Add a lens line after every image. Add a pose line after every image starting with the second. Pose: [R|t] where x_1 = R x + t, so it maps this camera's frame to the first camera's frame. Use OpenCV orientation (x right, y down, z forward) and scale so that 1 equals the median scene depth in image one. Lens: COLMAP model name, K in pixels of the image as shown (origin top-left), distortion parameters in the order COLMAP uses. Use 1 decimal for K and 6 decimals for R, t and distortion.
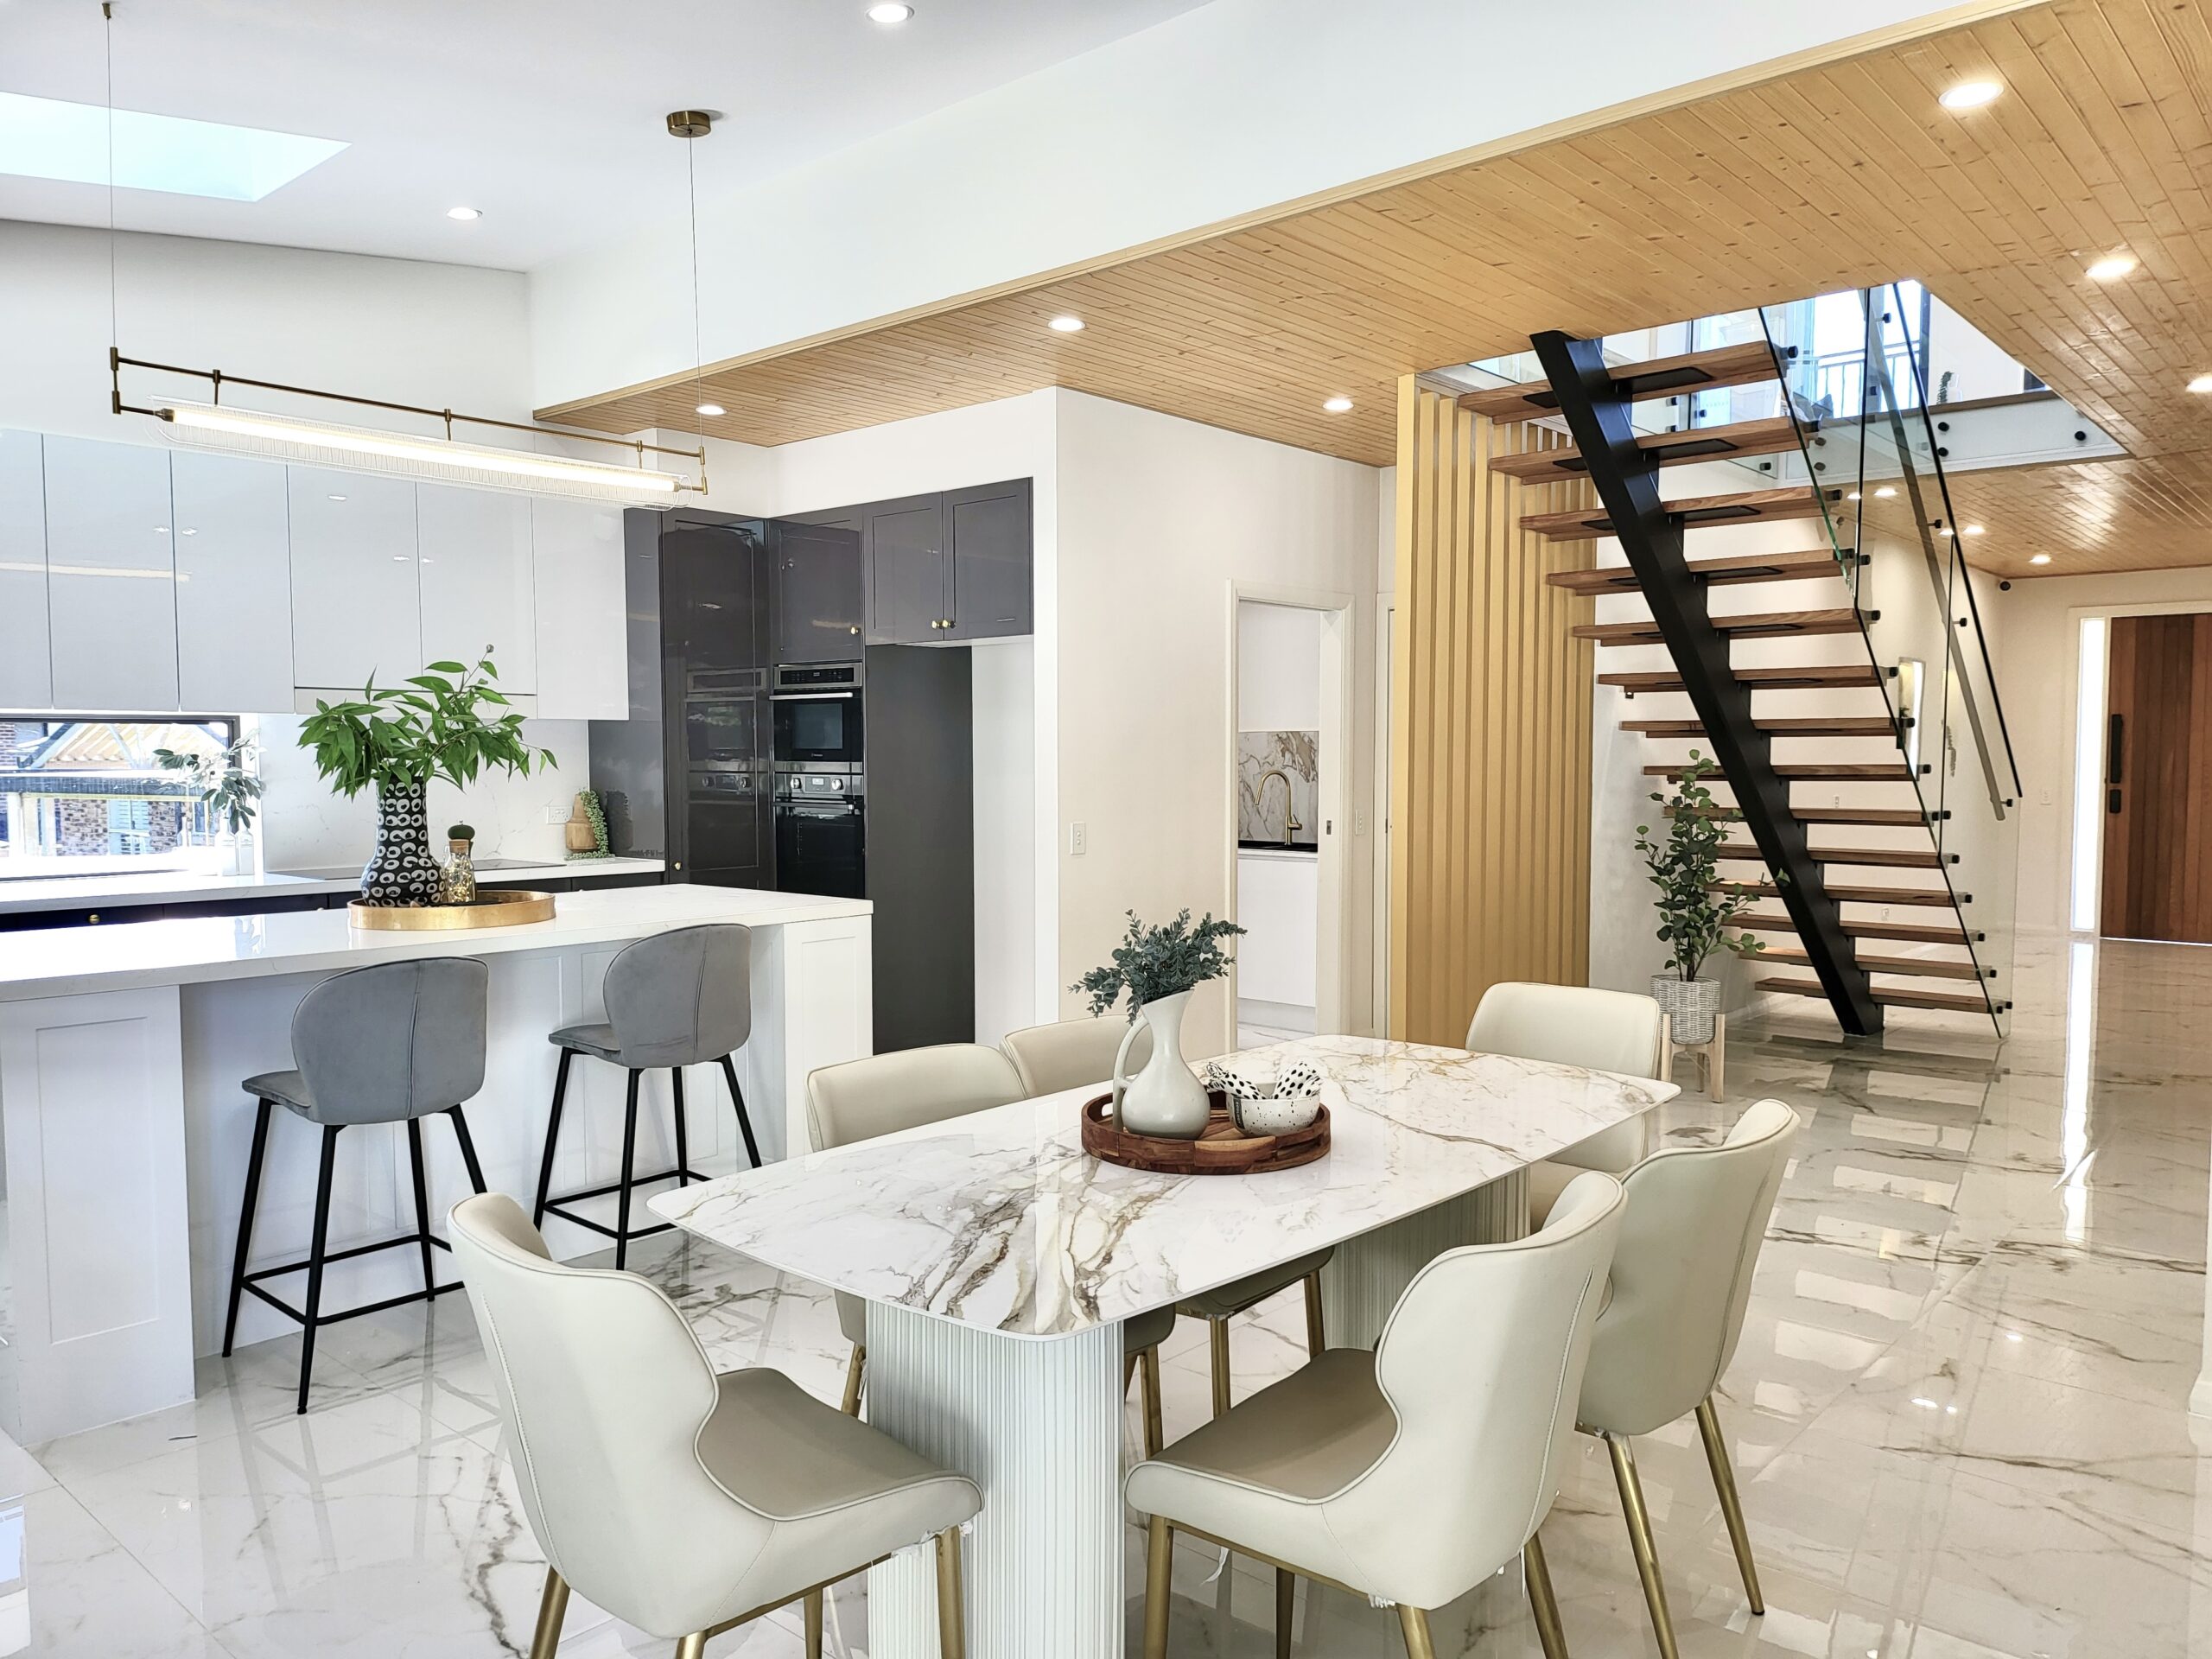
lens RADIAL K [[1557.9, 0, 1165.4], [0, 1557.9, 836.5], [0, 0, 1]] dist [0.061186, -0.075261]
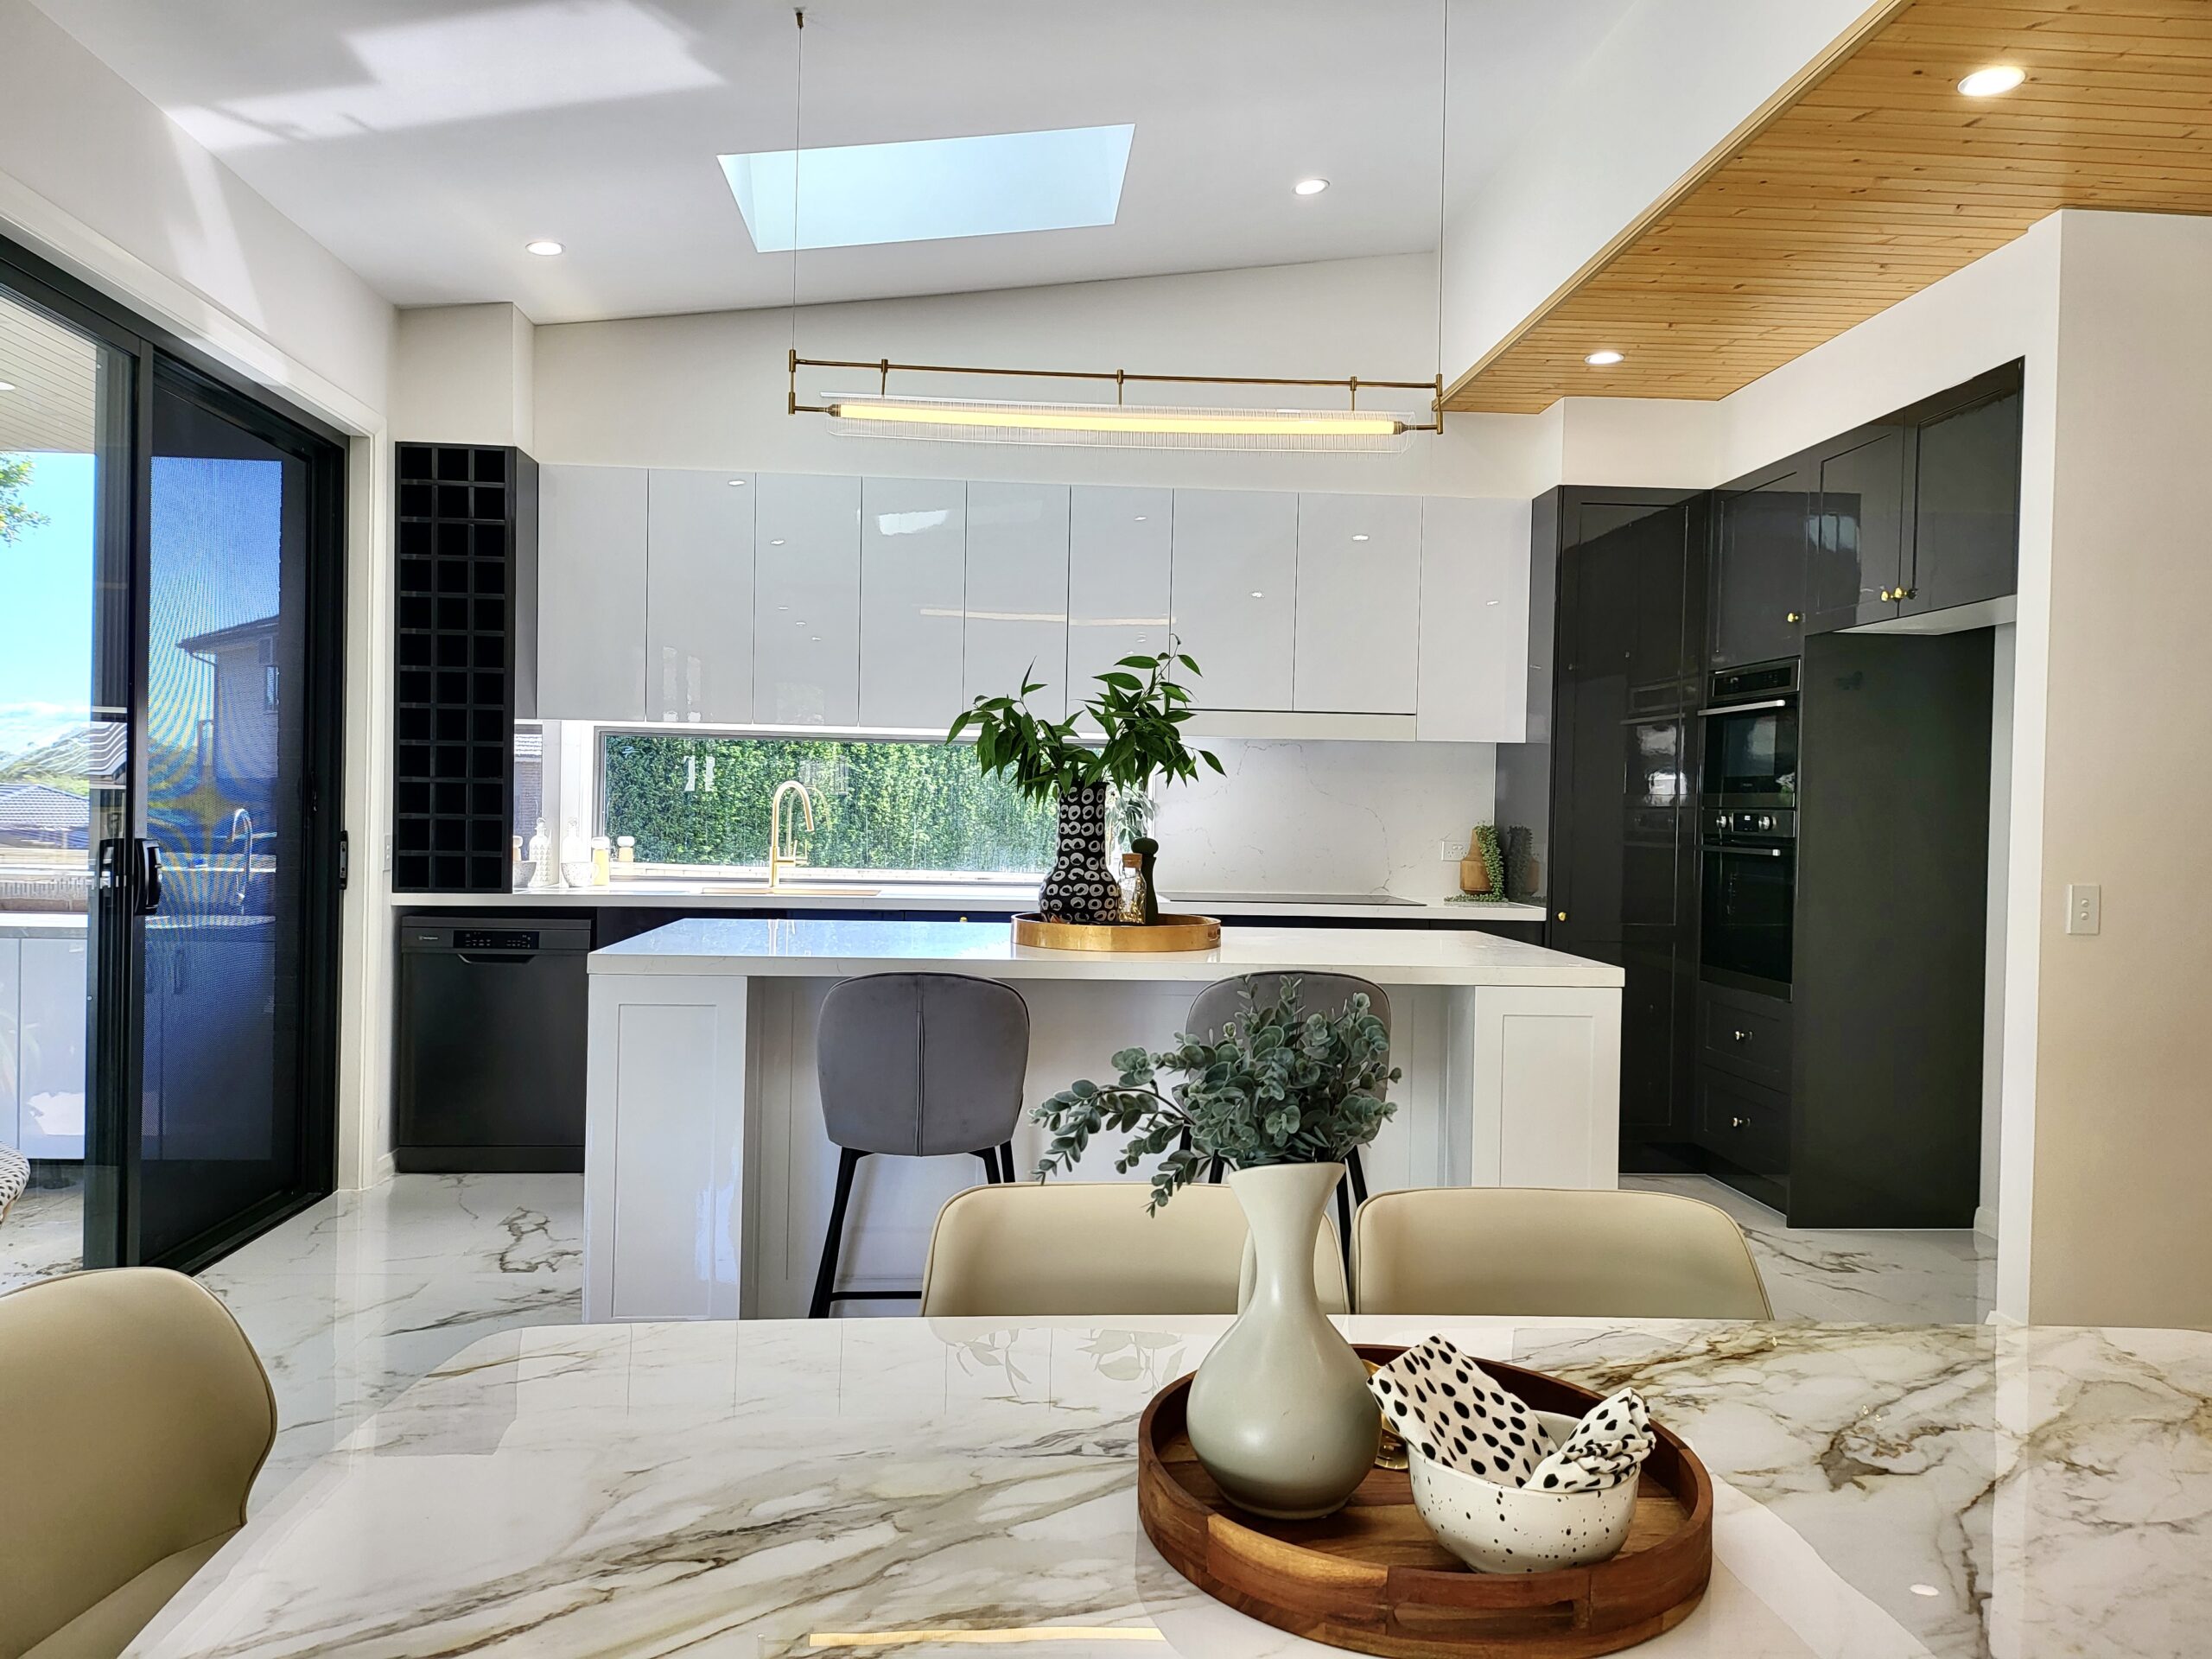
lens RADIAL K [[1555.8, 0, 1097.3], [0, 1555.8, 824.2], [0, 0, 1]] dist [0.068153, -0.075048]
pose [[0.695412, 0.022832, -0.718248, 0.171008], [-0.059357, 0.997905, -0.025748, 0.009438], [0.716155, 0.060539, 0.695311, 0.370051]]
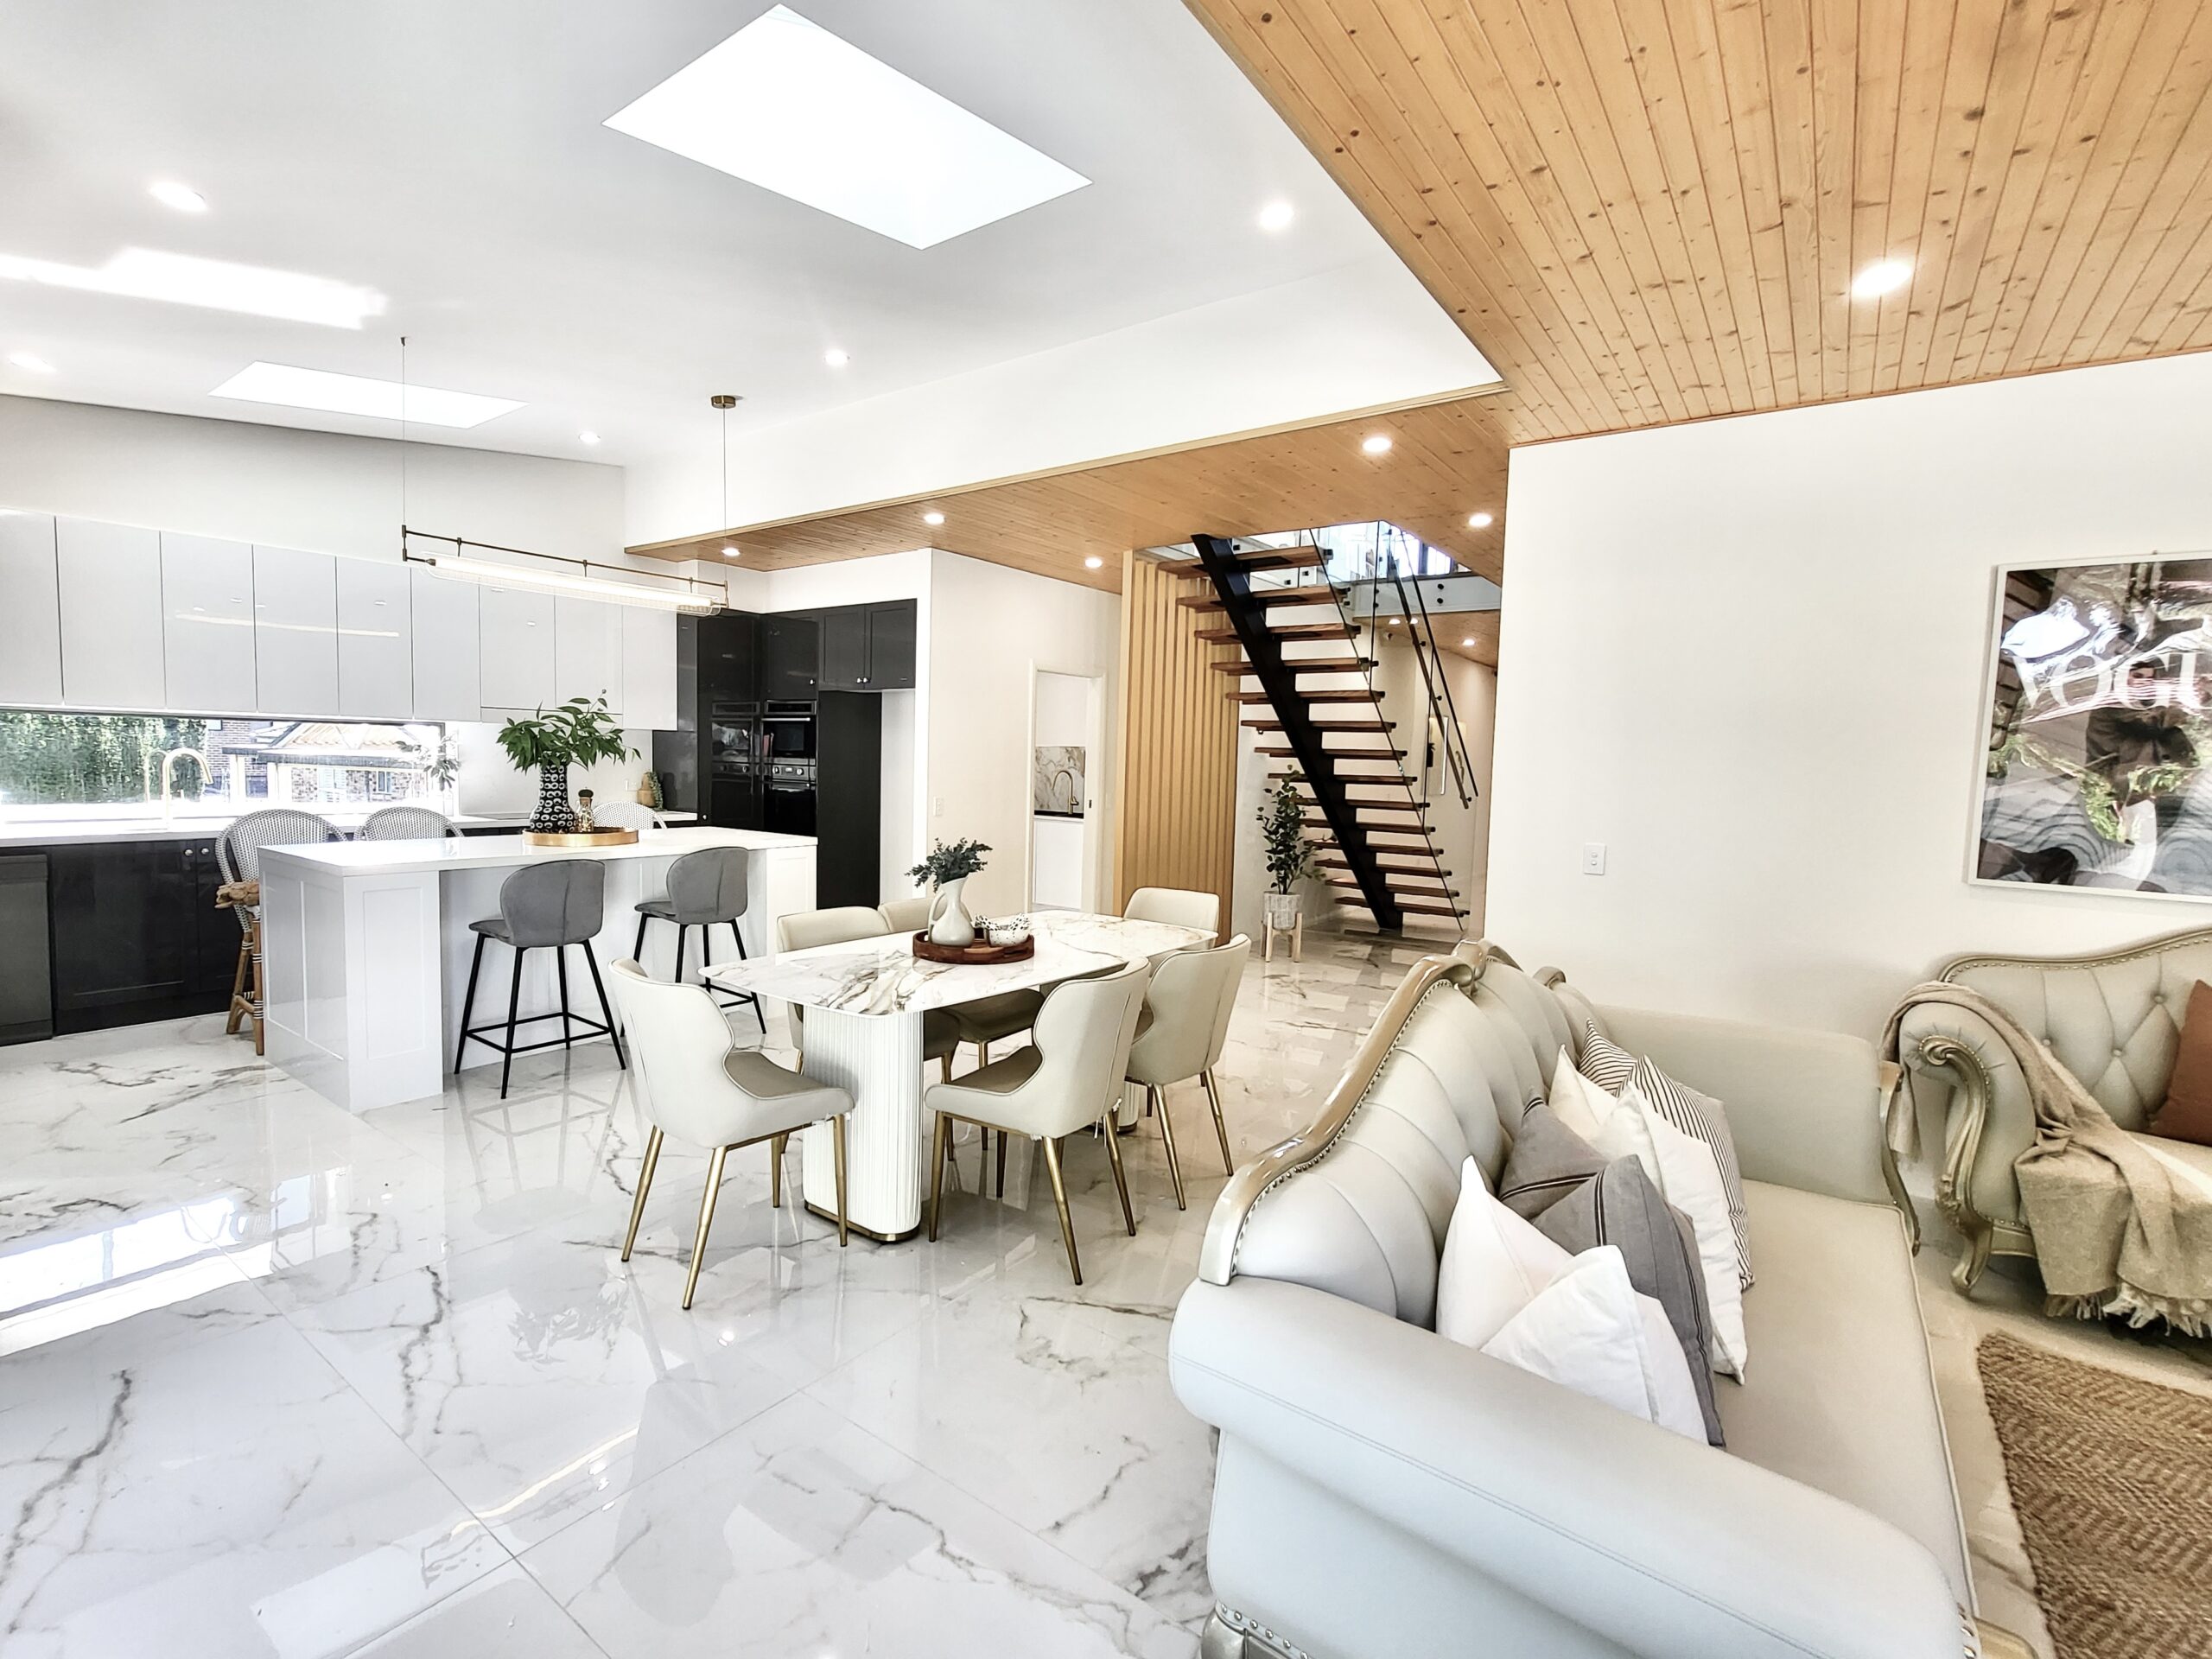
lens RADIAL K [[1015.8, 0, 1087.5], [0, 1015.8, 824.6], [0, 0, 1]] dist [-0.000581, -0.000635]
pose [[0.997597, 0.022816, 0.065421, 0.048675], [-0.023740, 0.999629, 0.013378, 0.003782], [-0.065092, -0.014899, 0.997768, -0.197039]]
